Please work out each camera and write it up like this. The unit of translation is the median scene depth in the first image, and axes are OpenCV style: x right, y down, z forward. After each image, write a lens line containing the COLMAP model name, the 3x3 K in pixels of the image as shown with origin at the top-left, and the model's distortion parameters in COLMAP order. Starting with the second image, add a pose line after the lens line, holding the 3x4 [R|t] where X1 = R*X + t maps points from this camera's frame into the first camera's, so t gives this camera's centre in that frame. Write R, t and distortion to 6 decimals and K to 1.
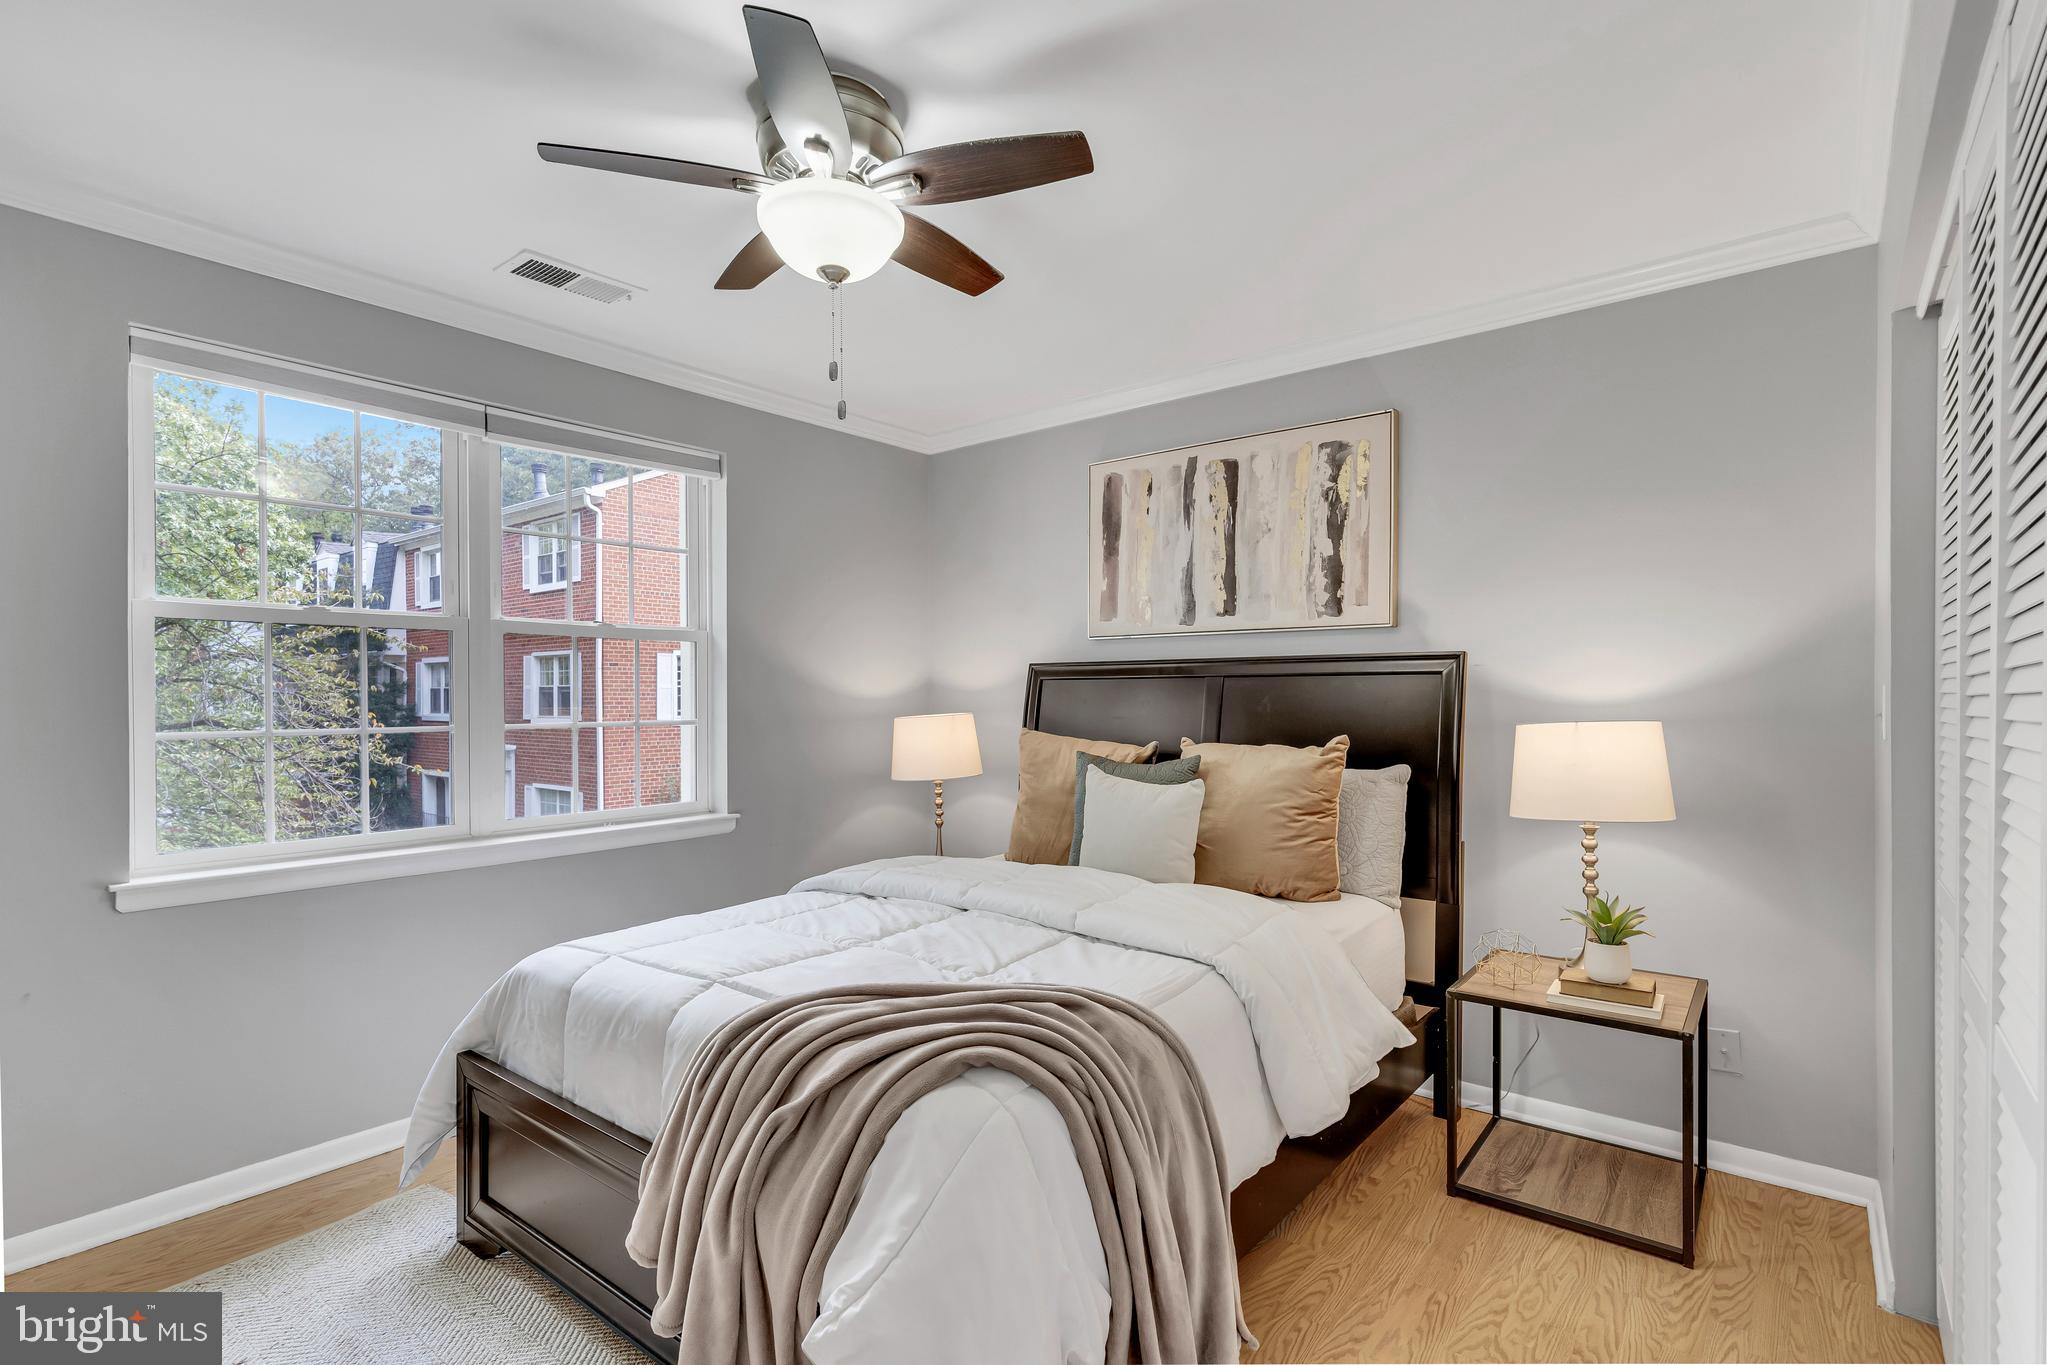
lens RADIAL K [[1001.2, 0, 1024.7], [0, 1001.2, 696.7], [0, 0, 1]] dist [0.004553, -0.004825]
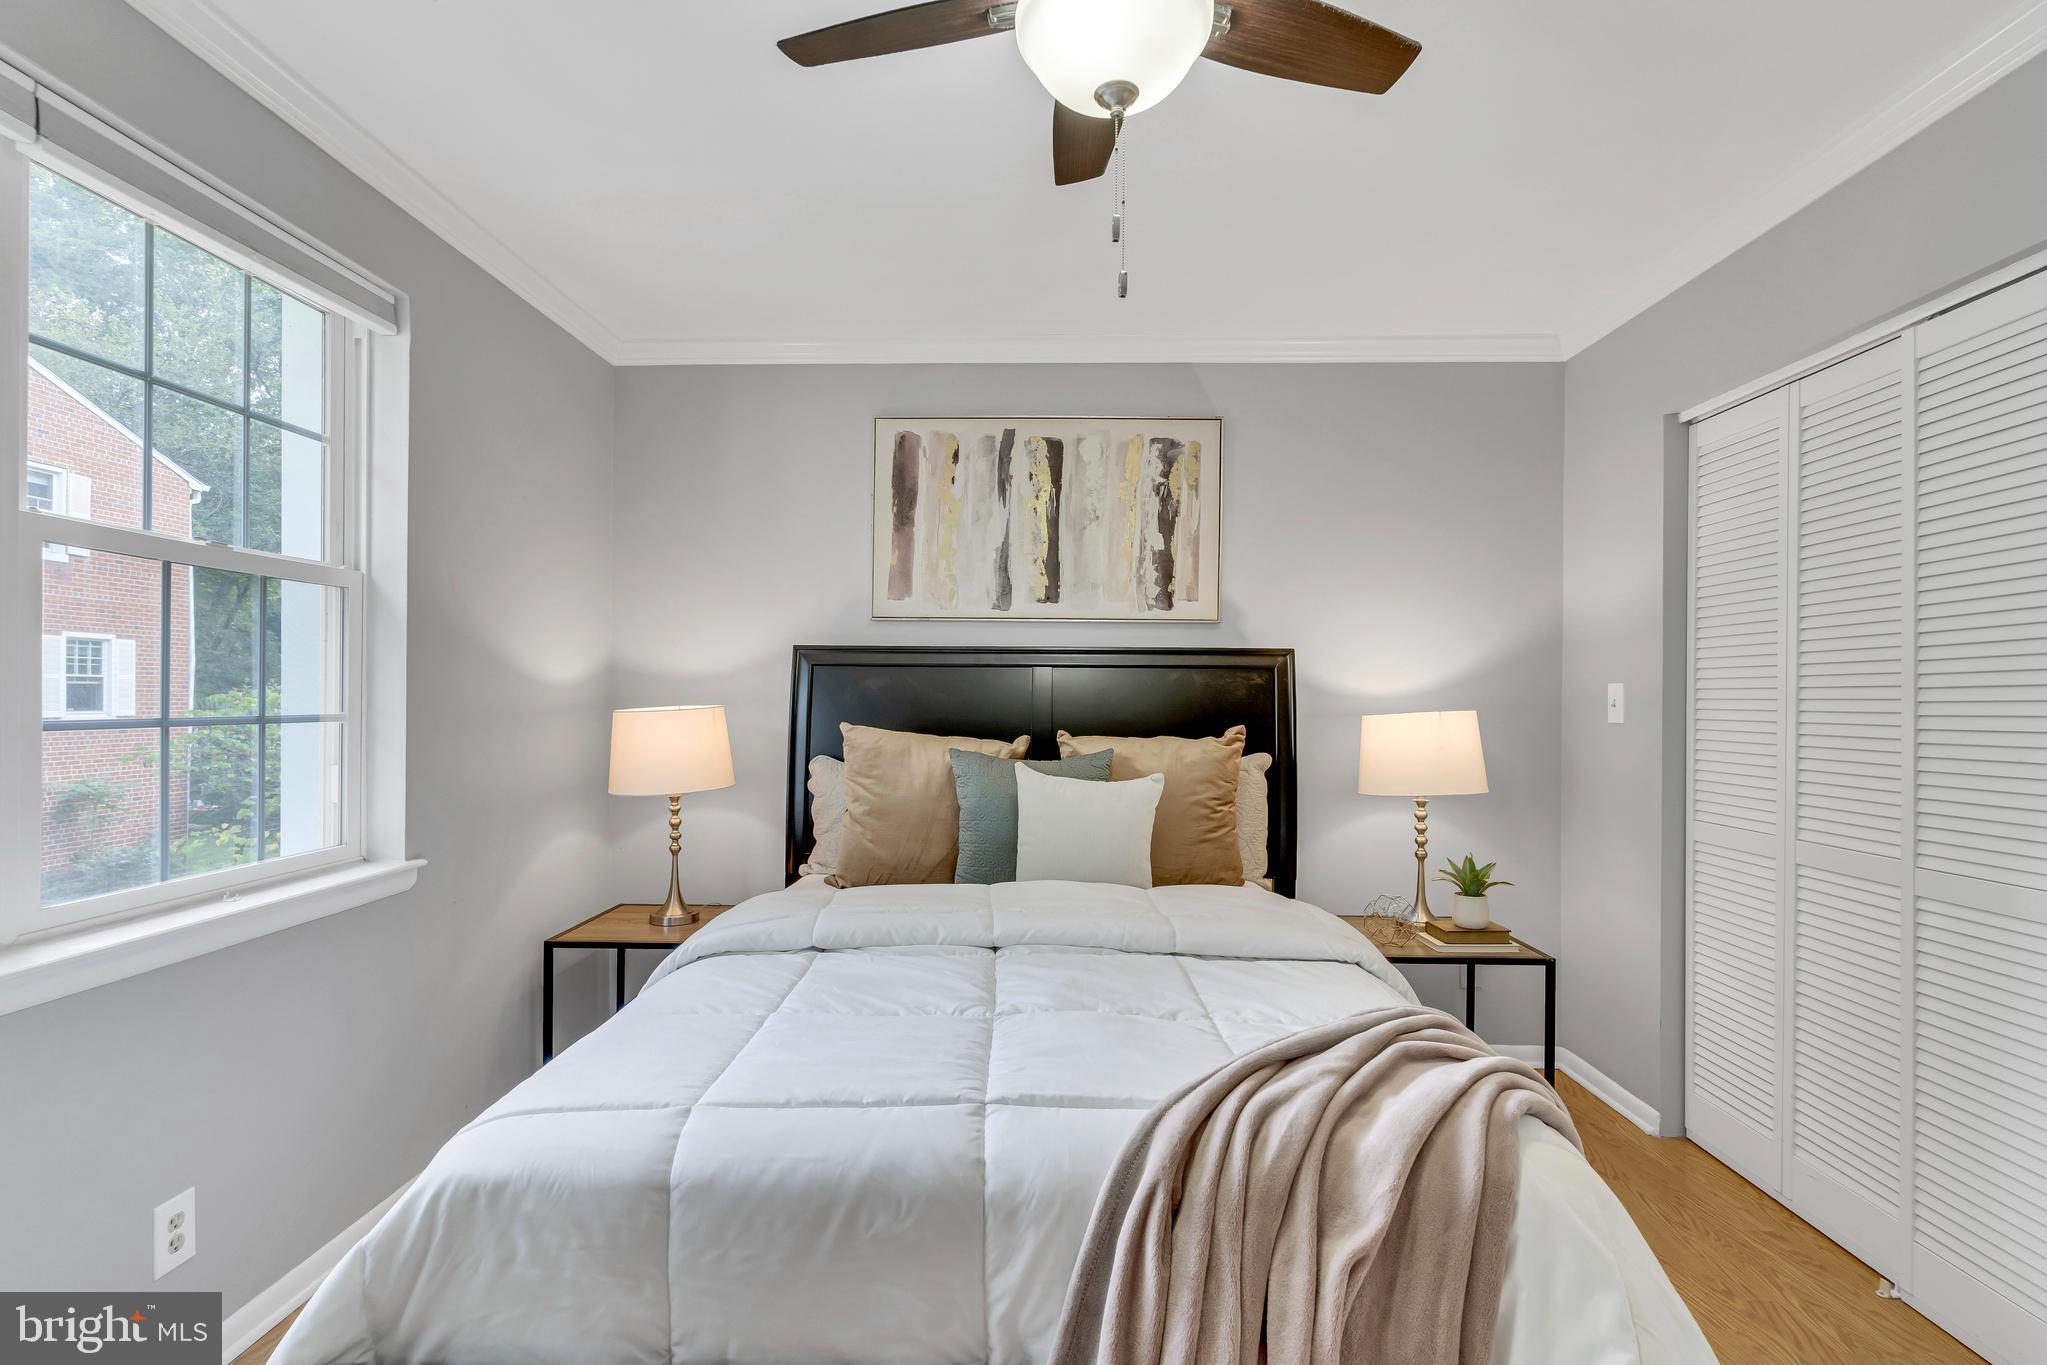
lens RADIAL K [[1001.2, 0, 1032.7], [0, 1001.2, 696.2], [0, 0, 1]] dist [0.004553, -0.004825]
pose [[0.786162, 0.008837, 0.617957, -0.402849], [-0.008420, 0.999958, -0.003587, 0.011475], [-0.617963, -0.002383, 0.786204, 0.269368]]
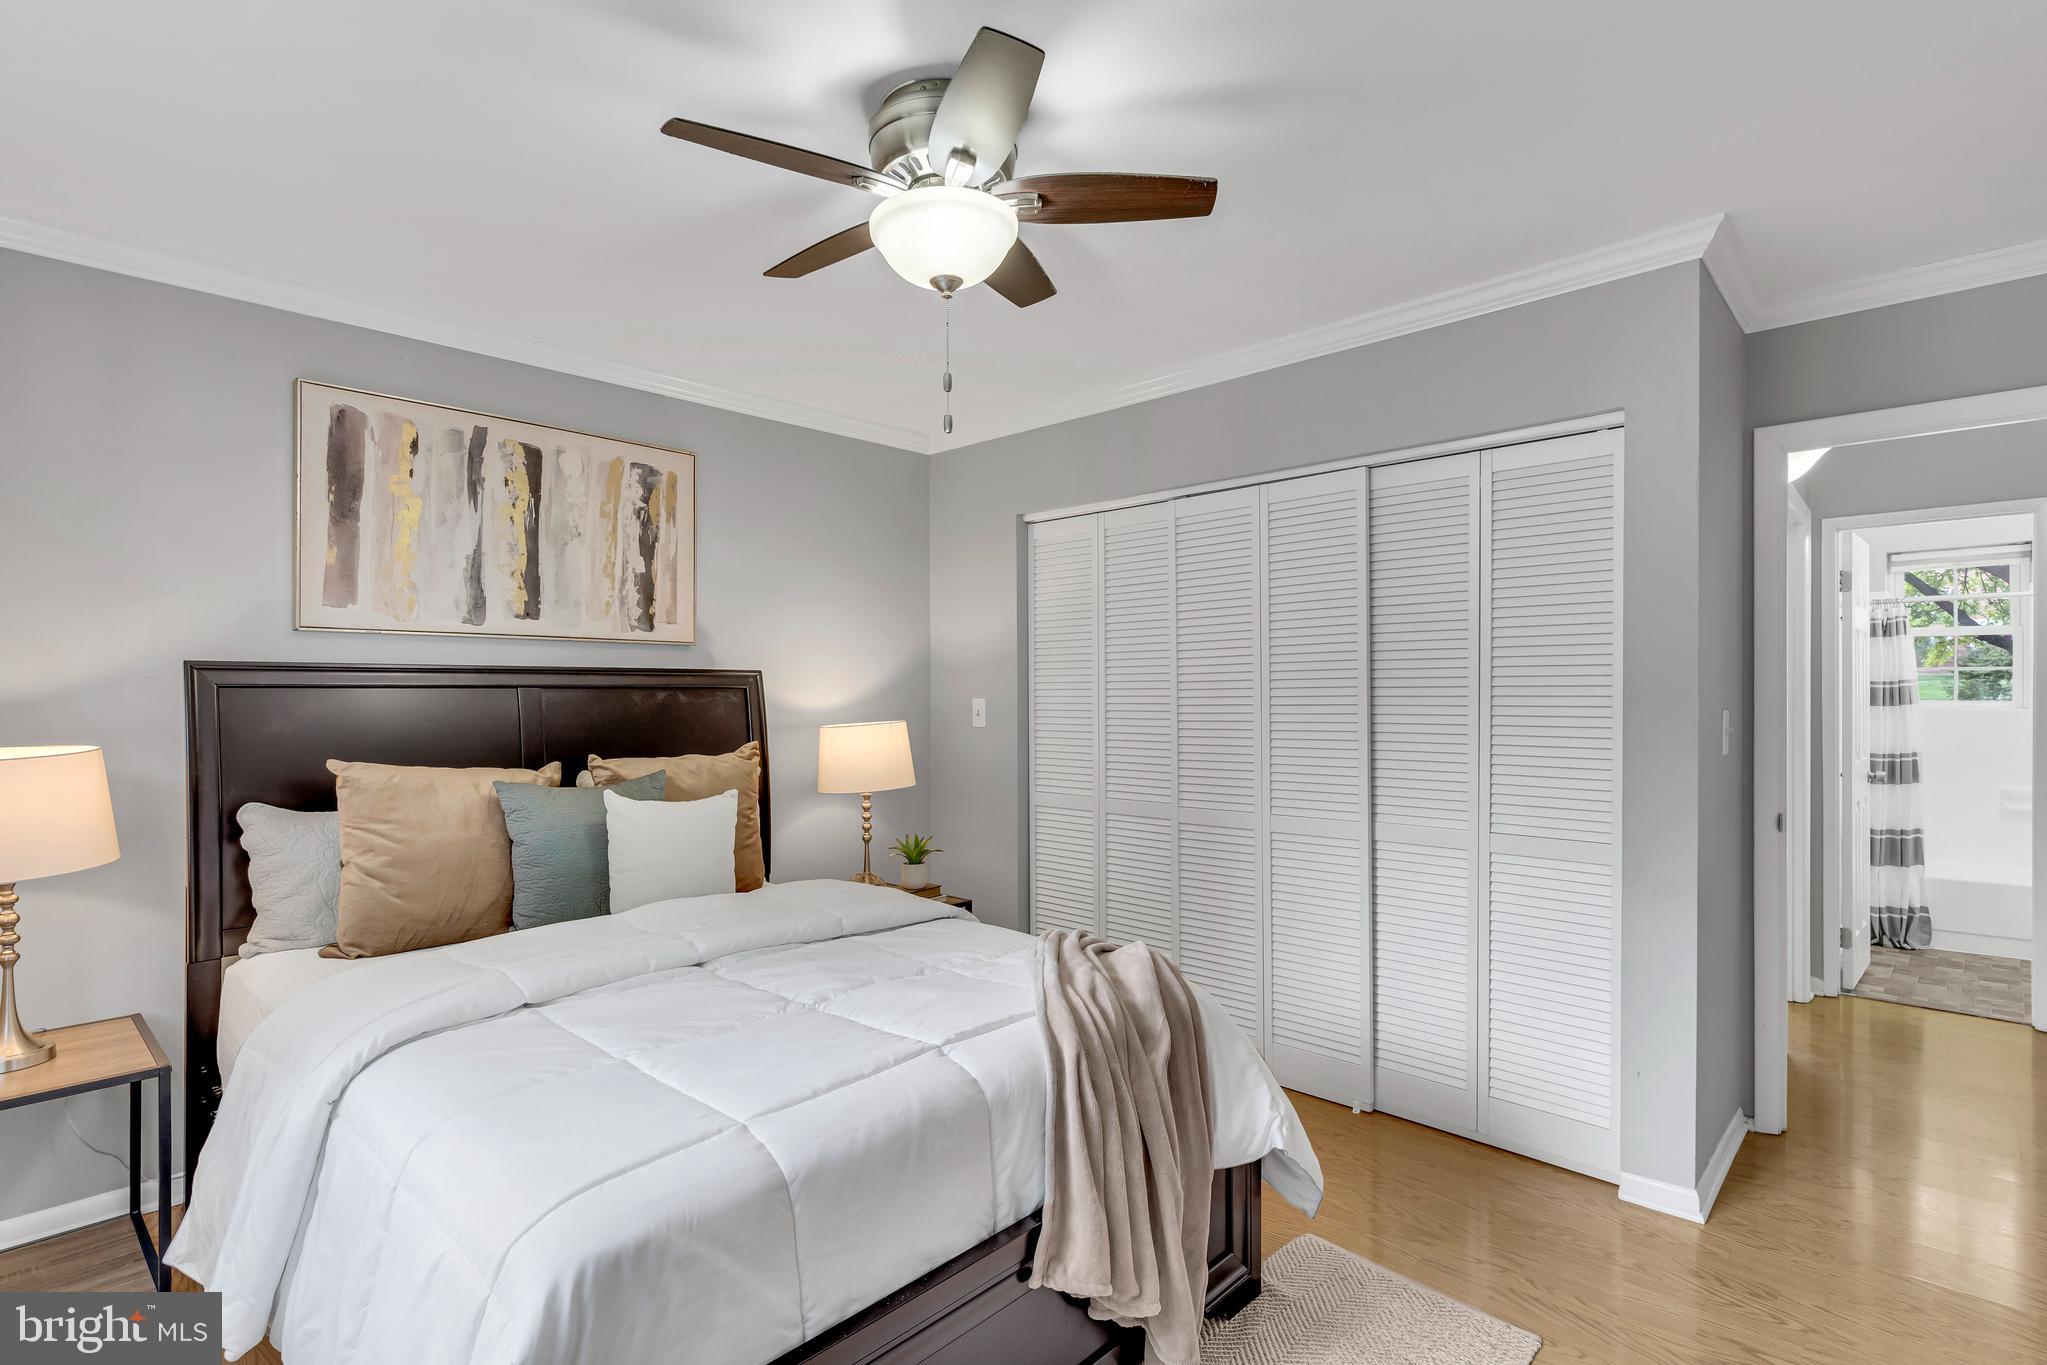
lens RADIAL K [[1001.2, 0, 1053.2], [0, 1001.2, 689.7], [0, 0, 1]] dist [0.004553, -0.004825]
pose [[0.047555, 0.004670, 0.998858, -0.682622], [0.003374, 0.999983, -0.004836, -0.011980], [-0.998863, 0.003600, 0.047539, 0.499022]]
